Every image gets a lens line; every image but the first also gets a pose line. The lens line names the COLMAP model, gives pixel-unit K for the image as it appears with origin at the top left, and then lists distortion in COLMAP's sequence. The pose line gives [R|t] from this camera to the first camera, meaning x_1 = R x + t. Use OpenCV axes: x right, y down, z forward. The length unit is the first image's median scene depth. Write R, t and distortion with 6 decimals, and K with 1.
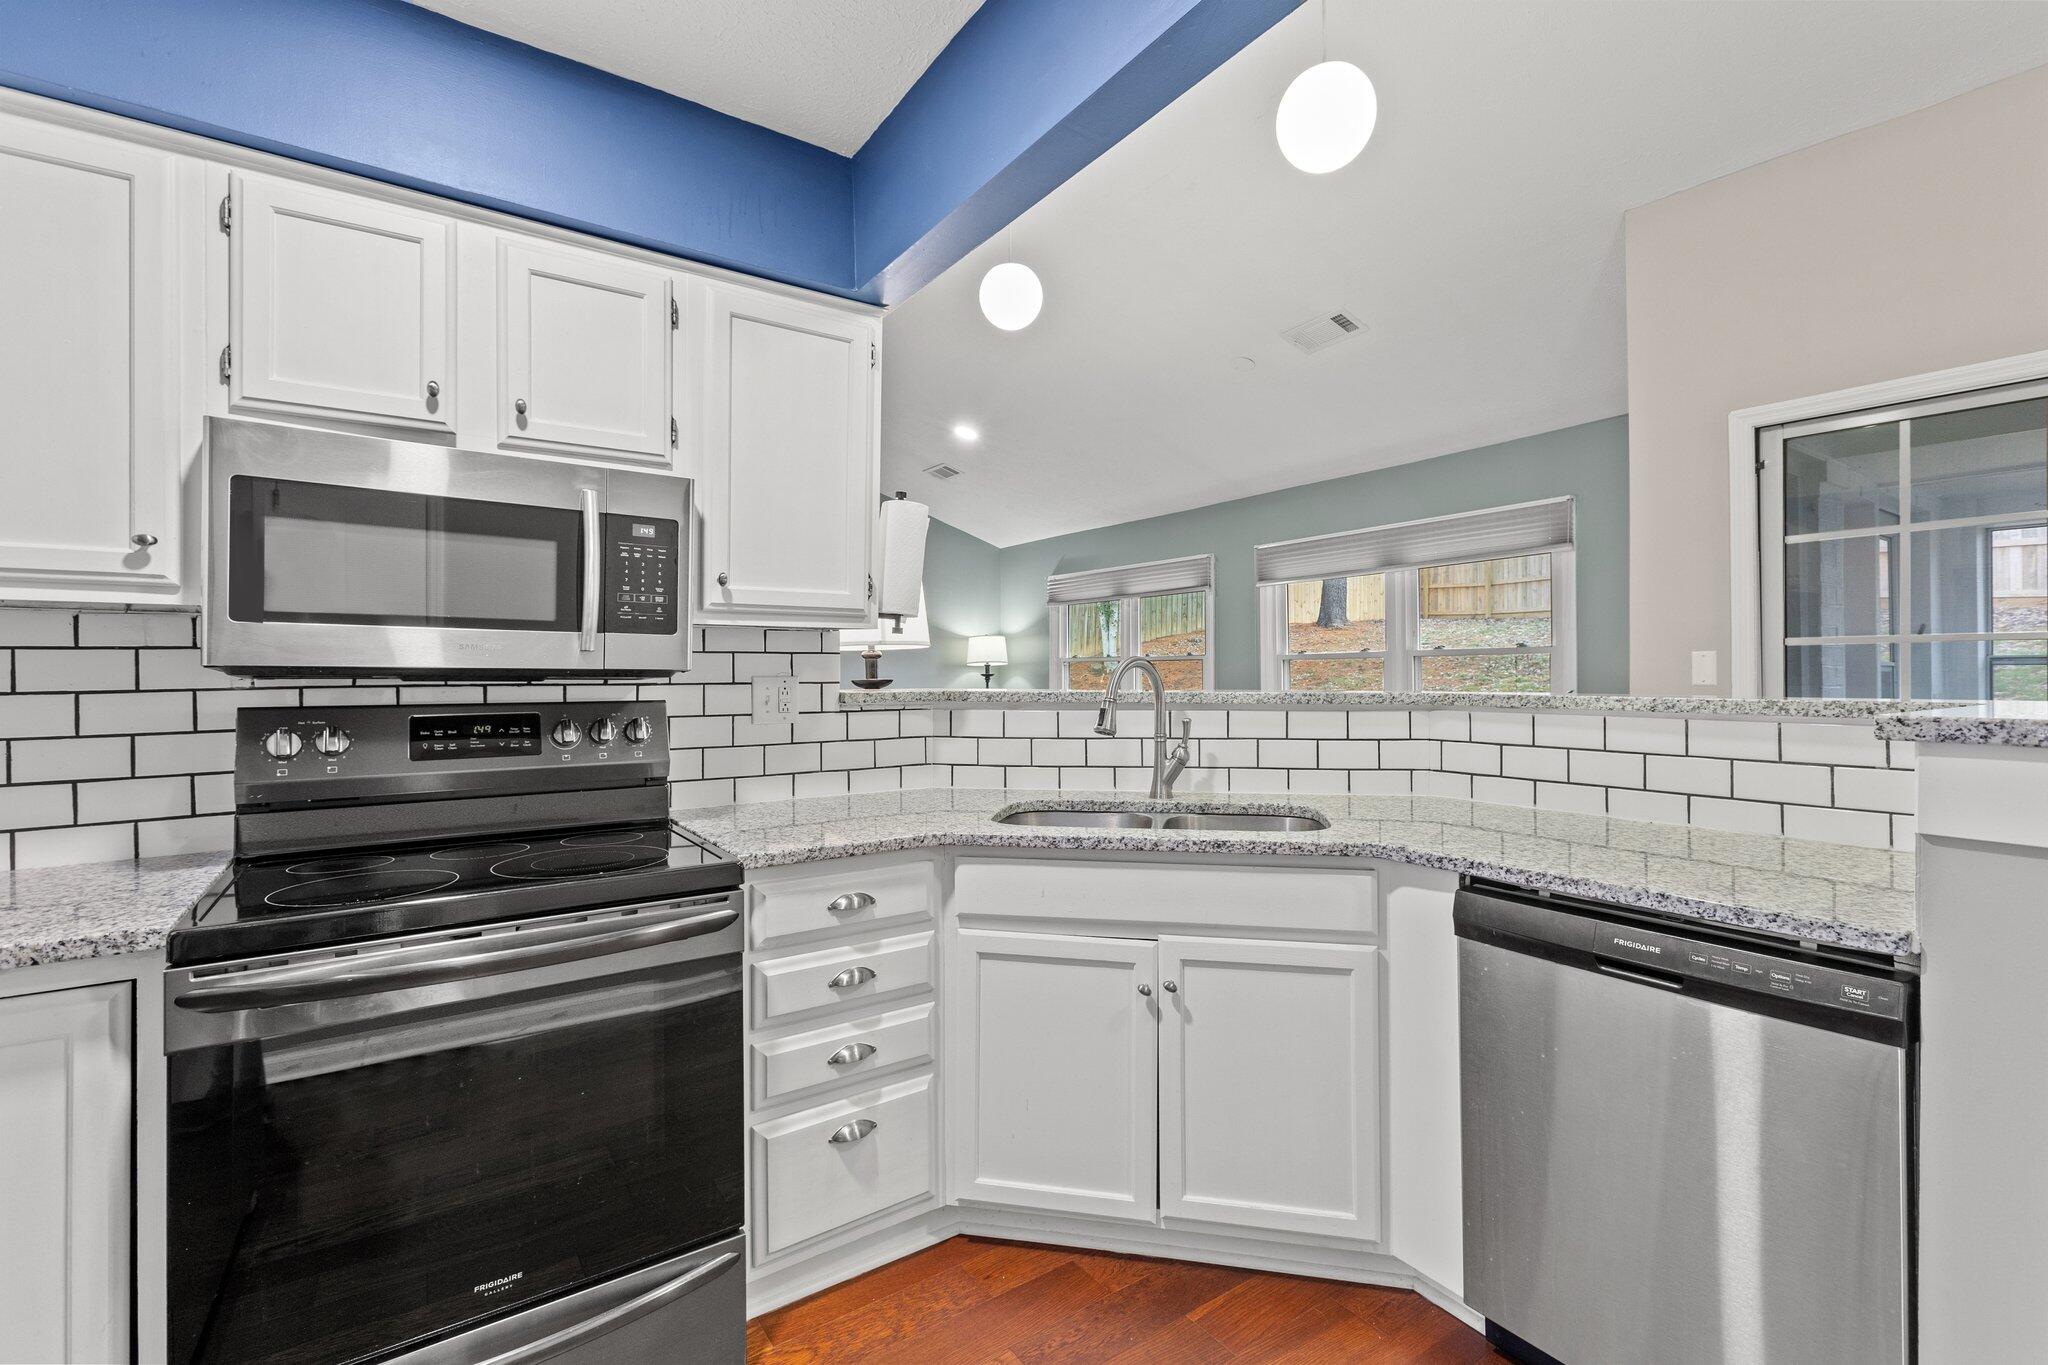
lens RADIAL K [[910.6, 0, 1024.0], [0, 910.6, 682.5], [0, 0, 1]] dist [-0.000021, 0.000058]
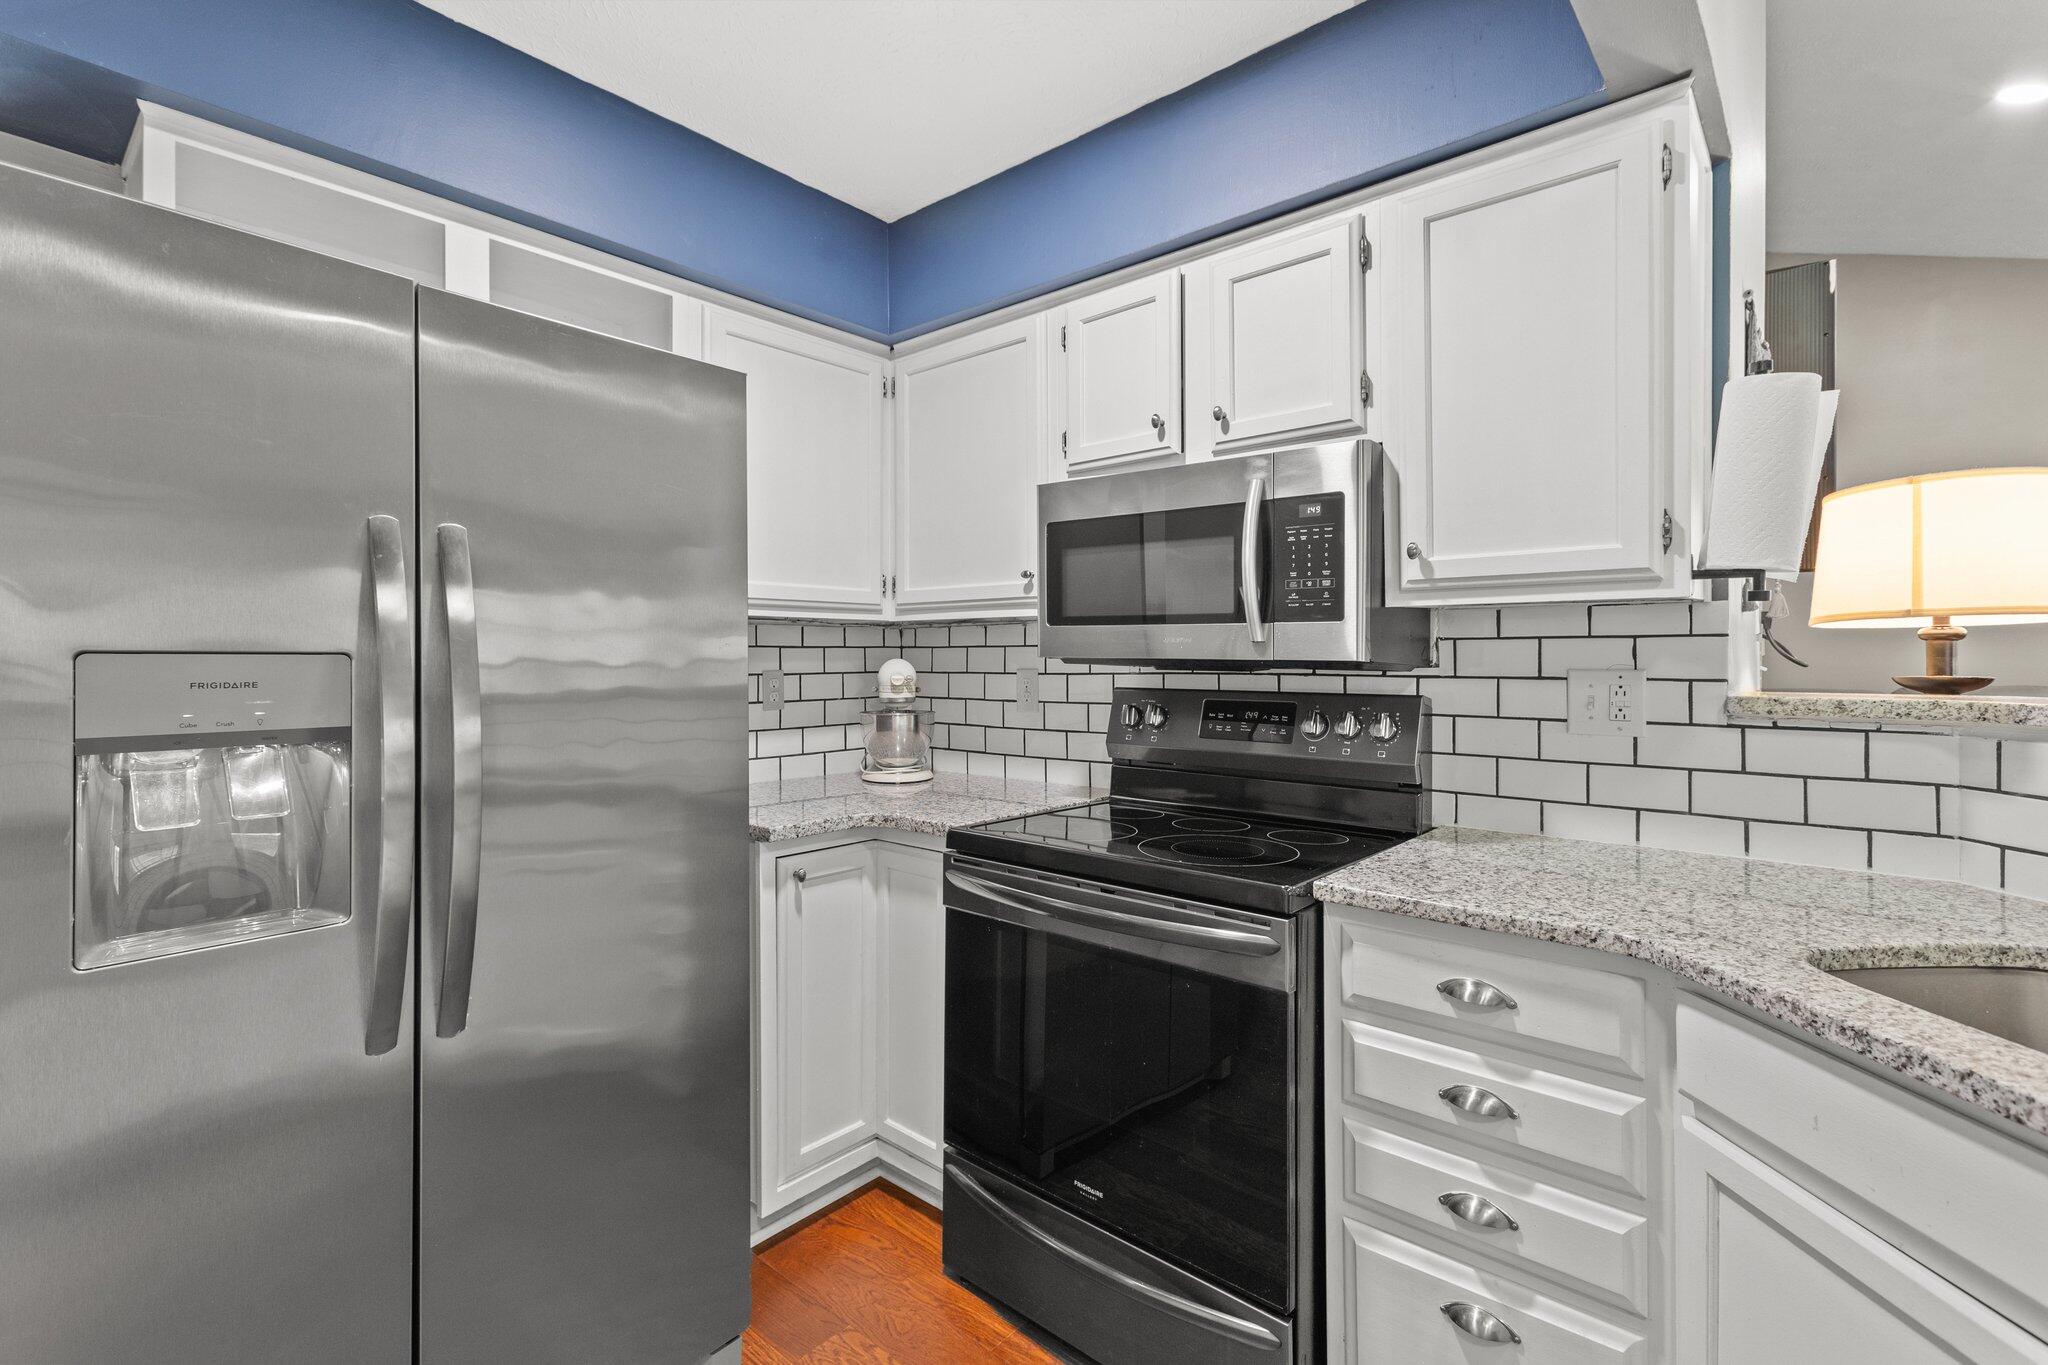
lens RADIAL K [[919.3, 0, 1025.7], [0, 919.3, 665.5], [0, 0, 1]] dist [0.001659, 0.000304]
pose [[0.248090, 0.009982, -0.968685, 0.400019], [-0.012443, 0.999897, 0.007116, -0.011948], [0.968657, 0.010288, 0.248189, 0.474123]]
